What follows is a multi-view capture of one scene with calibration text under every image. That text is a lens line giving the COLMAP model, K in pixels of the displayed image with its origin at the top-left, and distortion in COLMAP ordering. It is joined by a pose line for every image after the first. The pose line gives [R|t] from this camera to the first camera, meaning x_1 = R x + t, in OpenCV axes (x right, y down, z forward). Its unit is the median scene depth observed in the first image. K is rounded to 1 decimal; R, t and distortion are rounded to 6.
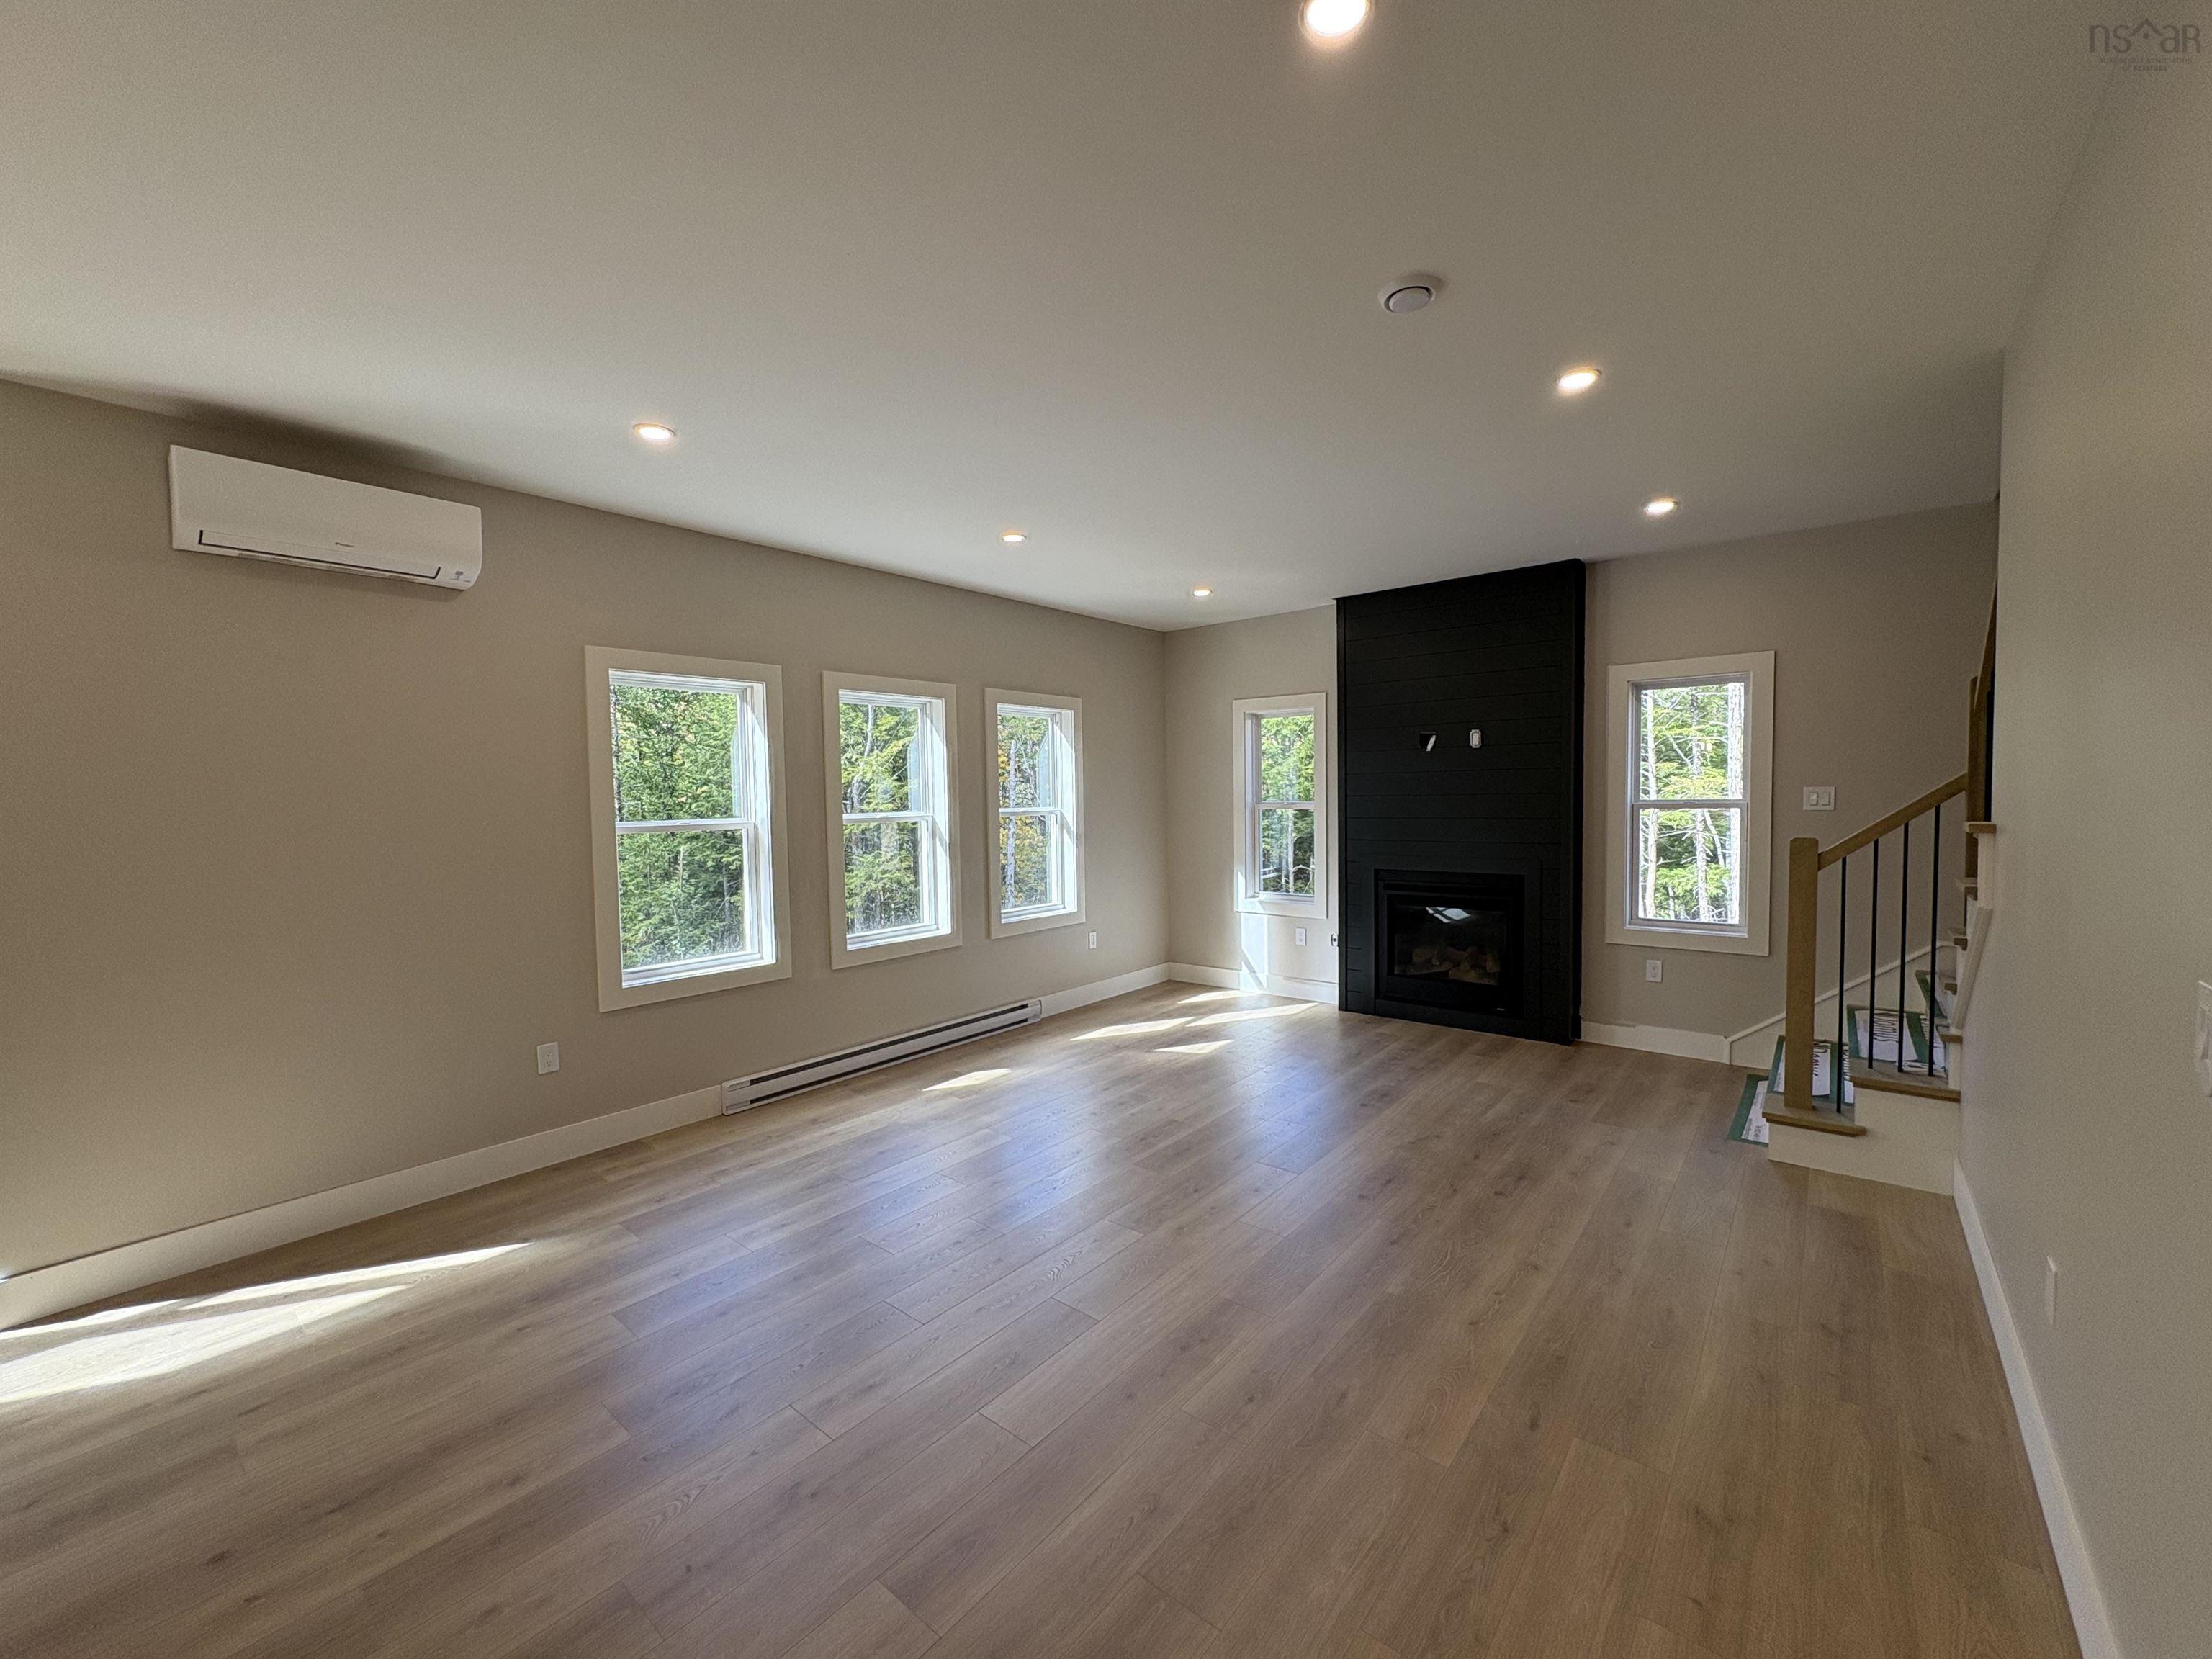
lens RADIAL K [[879.6, 0, 1107.6], [0, 879.6, 834.7], [0, 0, 1]] dist [-0.000340, -0.000118]
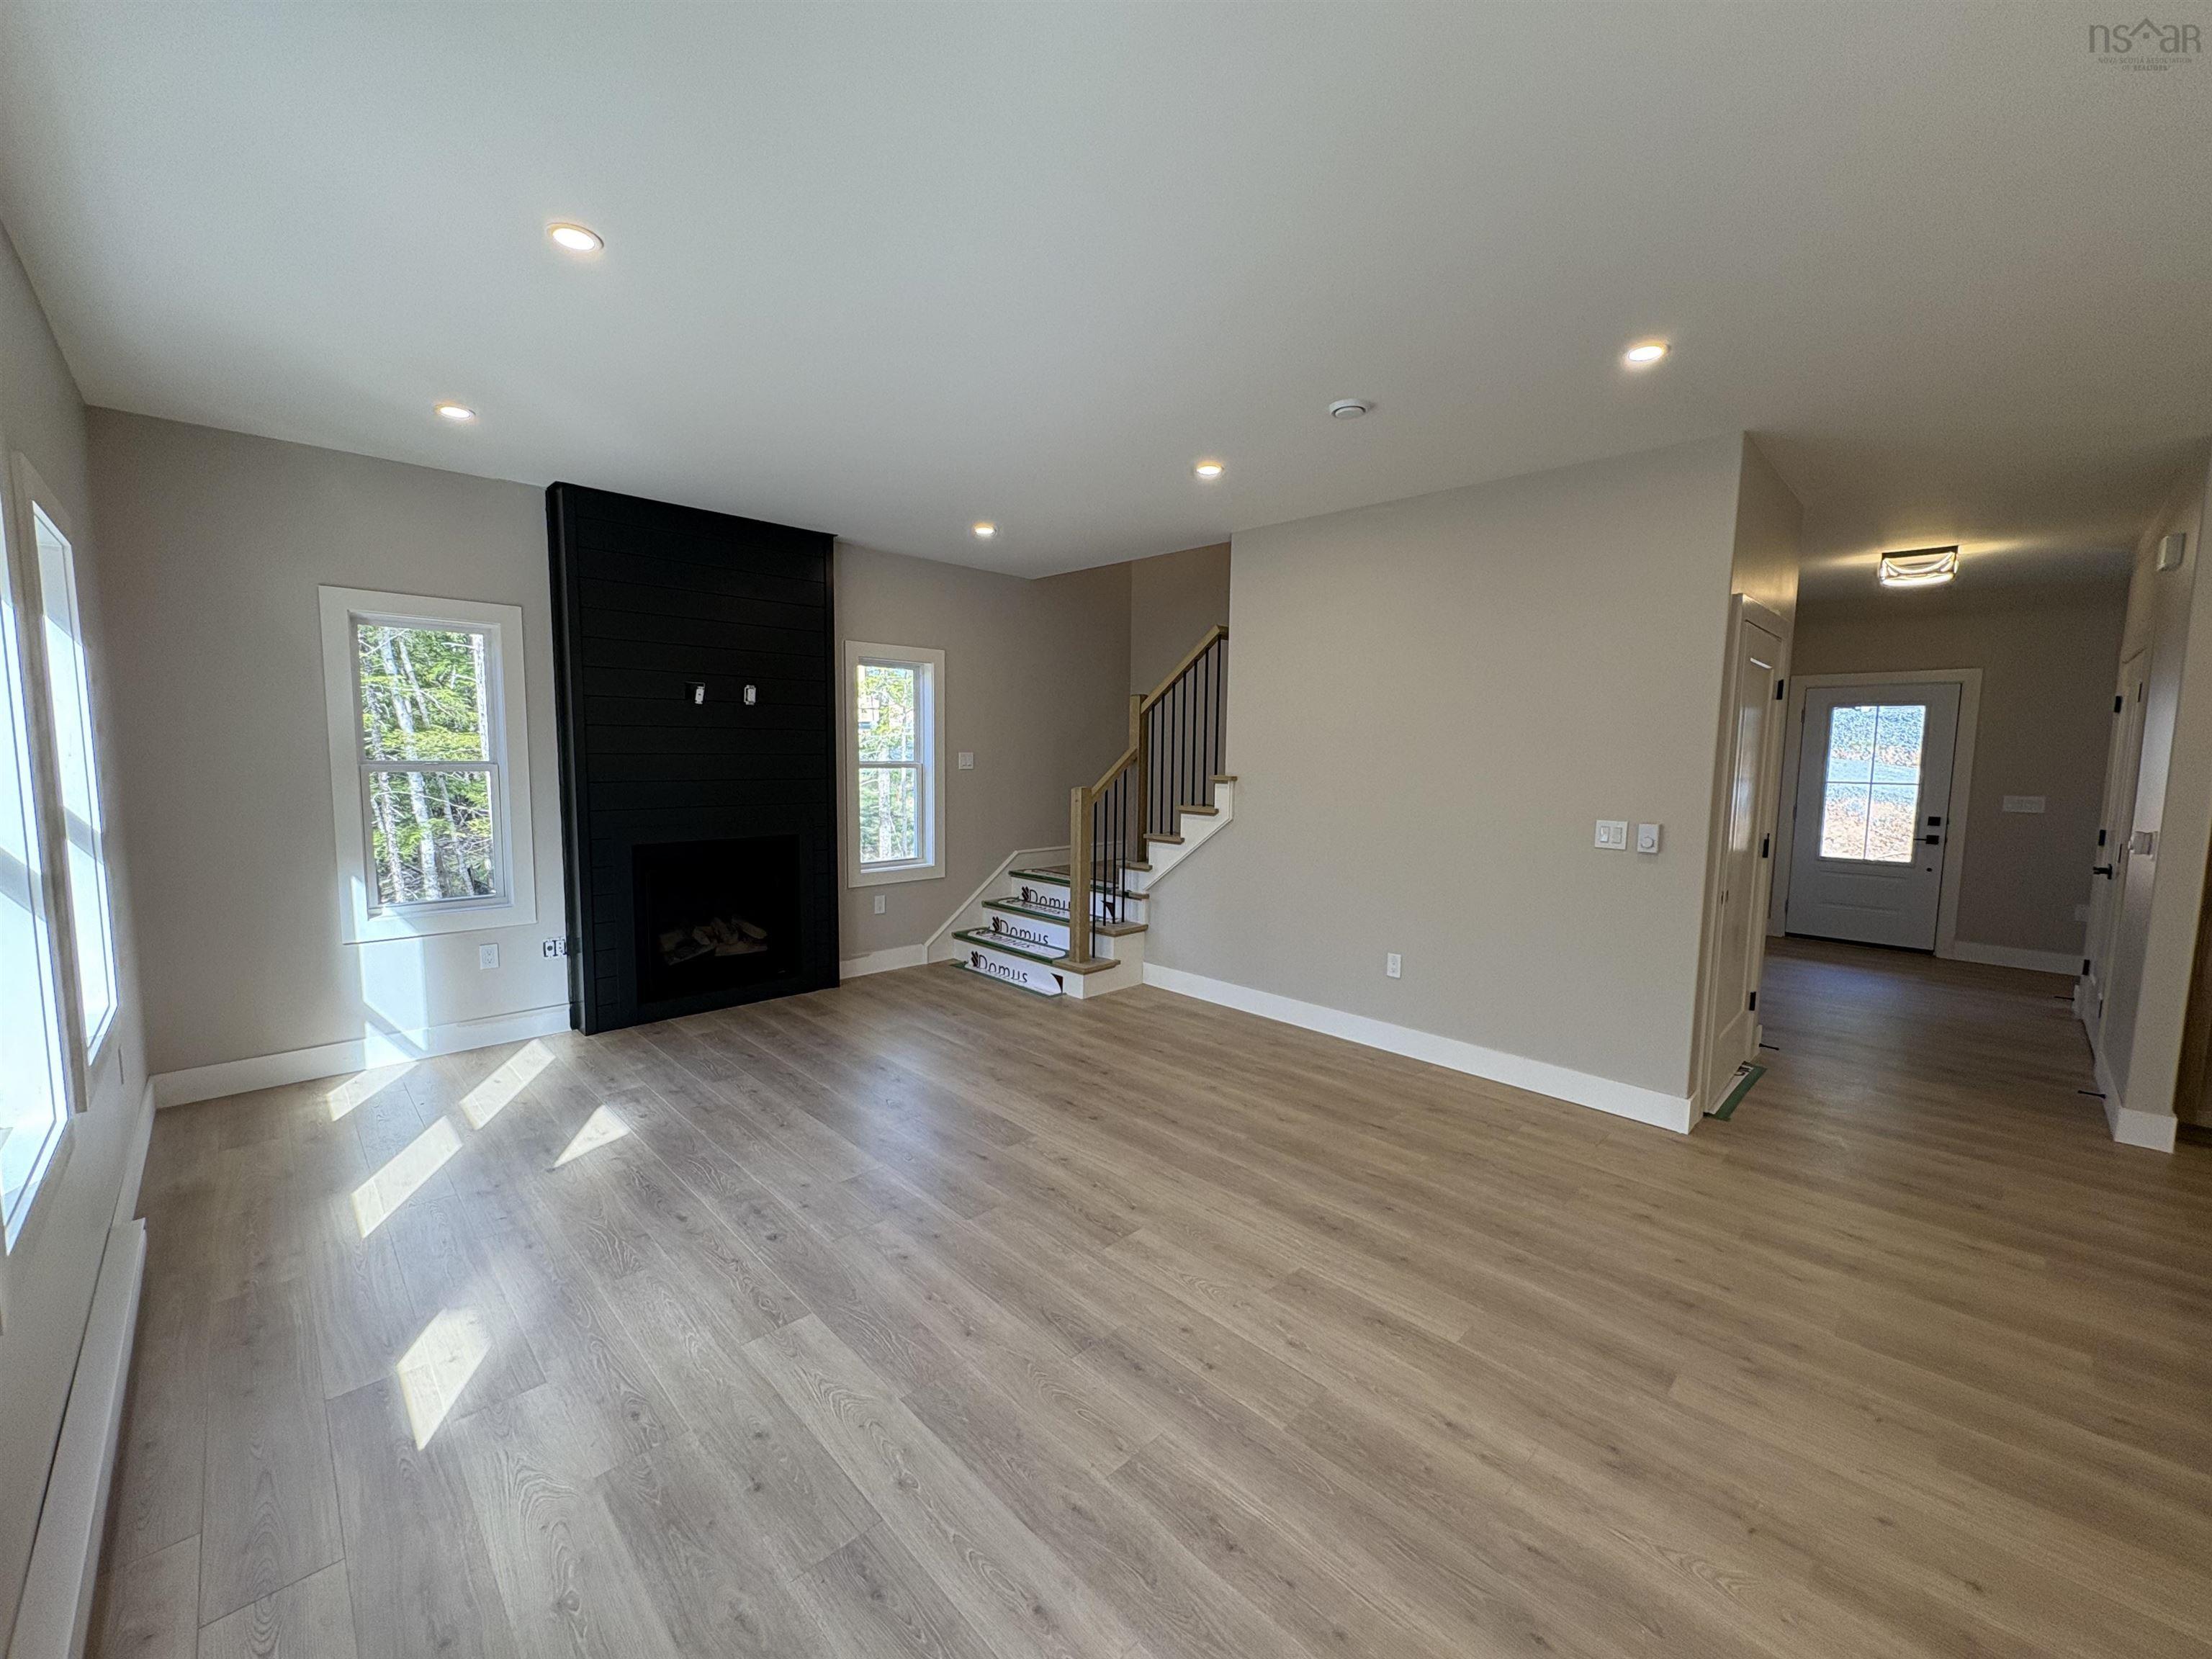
lens RADIAL K [[879.6, 0, 1107.6], [0, 879.6, 834.7], [0, 0, 1]] dist [-0.000340, -0.000118]
pose [[0.101109, -0.081059, 0.991568, -0.494646], [0.032057, 0.996423, 0.078187, -0.021997], [-0.994359, 0.023881, 0.103346, 0.535960]]
